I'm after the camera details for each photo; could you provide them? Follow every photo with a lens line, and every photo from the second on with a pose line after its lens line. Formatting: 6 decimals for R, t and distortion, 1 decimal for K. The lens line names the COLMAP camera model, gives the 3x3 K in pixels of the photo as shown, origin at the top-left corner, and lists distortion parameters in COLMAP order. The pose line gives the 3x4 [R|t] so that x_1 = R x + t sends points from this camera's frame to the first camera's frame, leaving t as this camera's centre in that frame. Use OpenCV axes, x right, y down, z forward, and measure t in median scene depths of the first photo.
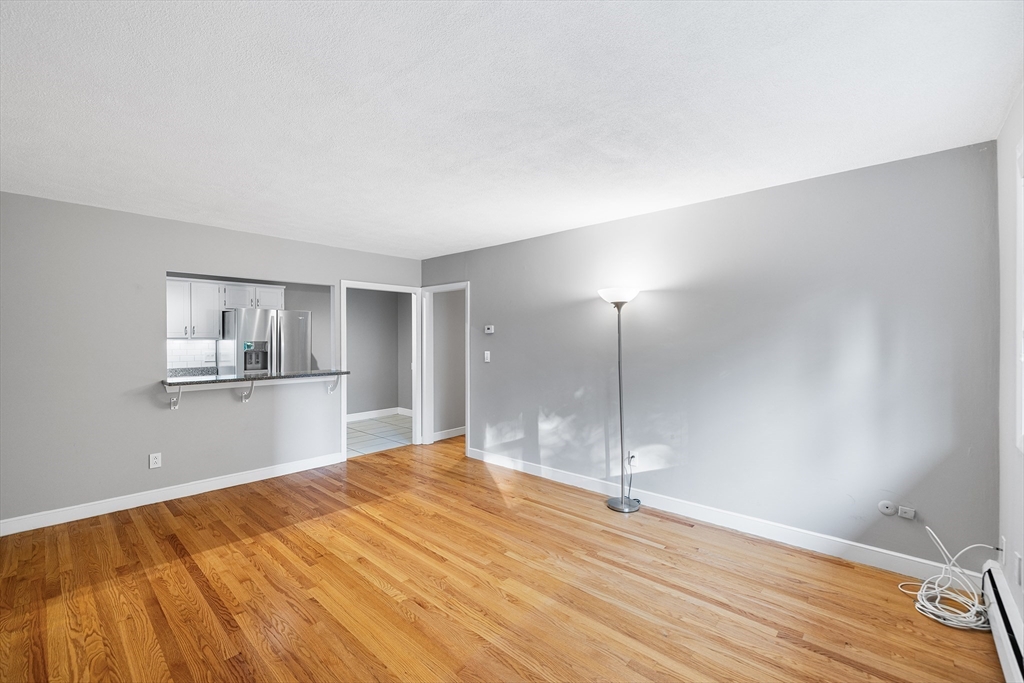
lens RADIAL K [[434.2, 0, 510.8], [0, 434.2, 340.4], [0, 0, 1]] dist [0.001502, -0.000511]
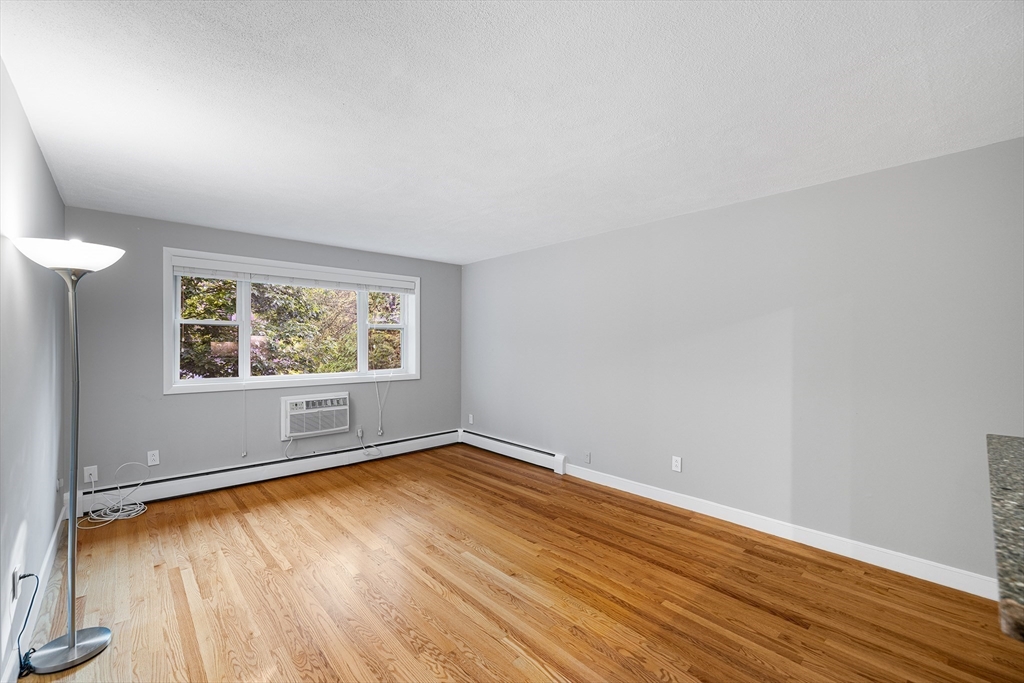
lens RADIAL K [[434.2, 0, 513.4], [0, 434.2, 342.0], [0, 0, 1]] dist [0.001502, -0.000511]
pose [[-0.995967, 0.002487, 0.089684, -0.439976], [0.002387, 0.999996, -0.001216, 0.002479], [-0.089687, -0.000997, -0.995969, 1.960475]]
